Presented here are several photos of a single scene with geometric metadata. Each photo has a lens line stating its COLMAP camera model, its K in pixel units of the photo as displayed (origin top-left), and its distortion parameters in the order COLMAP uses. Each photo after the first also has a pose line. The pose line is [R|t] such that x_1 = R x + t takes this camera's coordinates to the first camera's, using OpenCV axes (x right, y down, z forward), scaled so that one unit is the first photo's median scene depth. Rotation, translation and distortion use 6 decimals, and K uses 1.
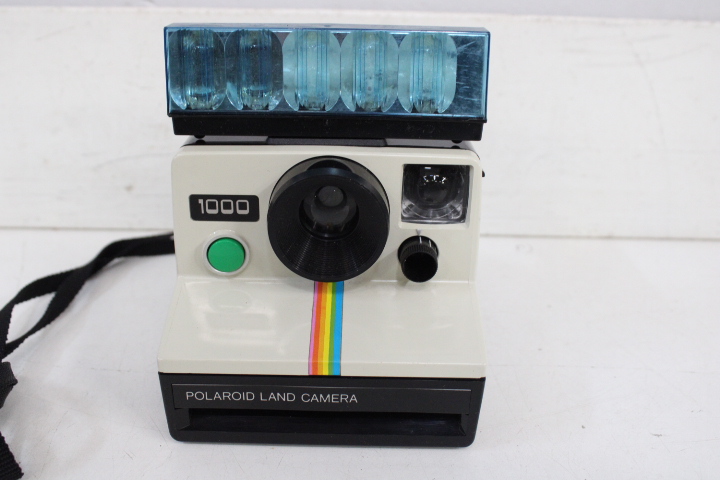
lens RADIAL K [[728.7, 0, 356.4], [0, 728.7, 242.2], [0, 0, 1]] dist [-0.089904, 0.000000]
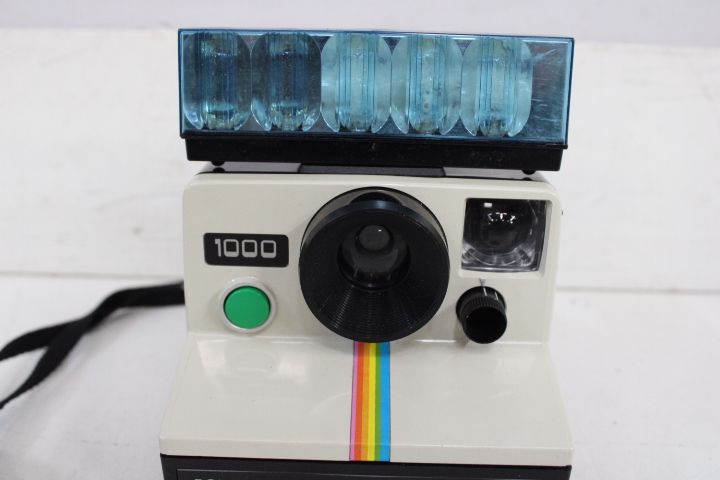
lens RADIAL K [[728.7, 0, 363.3], [0, 728.7, 240.5], [0, 0, 1]] dist [-0.089904, 0.000000]
pose [[0.999925, 0.009432, -0.007772, -0.042492], [-0.009993, 0.997086, -0.075624, 0.002906], [0.007036, 0.075696, 0.997106, 0.178303]]
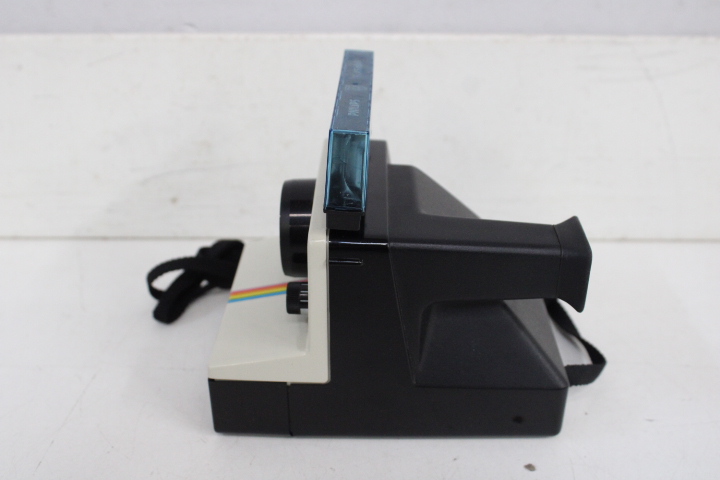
lens RADIAL K [[821.0, 0, 357.0], [0, 821.0, 239.2], [0, 0, 1]] dist [-0.075540, 0.000000]
pose [[0.999745, -0.012049, -0.019080, -0.029696], [0.012488, 0.999657, 0.023019, -0.063397], [0.018796, -0.023251, 0.999553, -0.333082]]
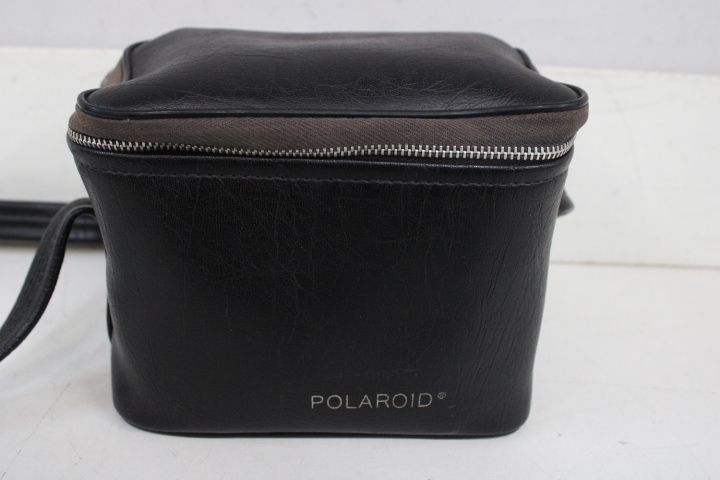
lens RADIAL K [[728.7, 0, 357.1], [0, 728.7, 233.7], [0, 0, 1]] dist [-0.089904, 0.000000]
pose [[0.999768, 0.018230, 0.011440, -0.035851], [-0.018113, 0.999783, -0.010268, -0.054710], [-0.011625, 0.010058, 0.999882, -0.179140]]
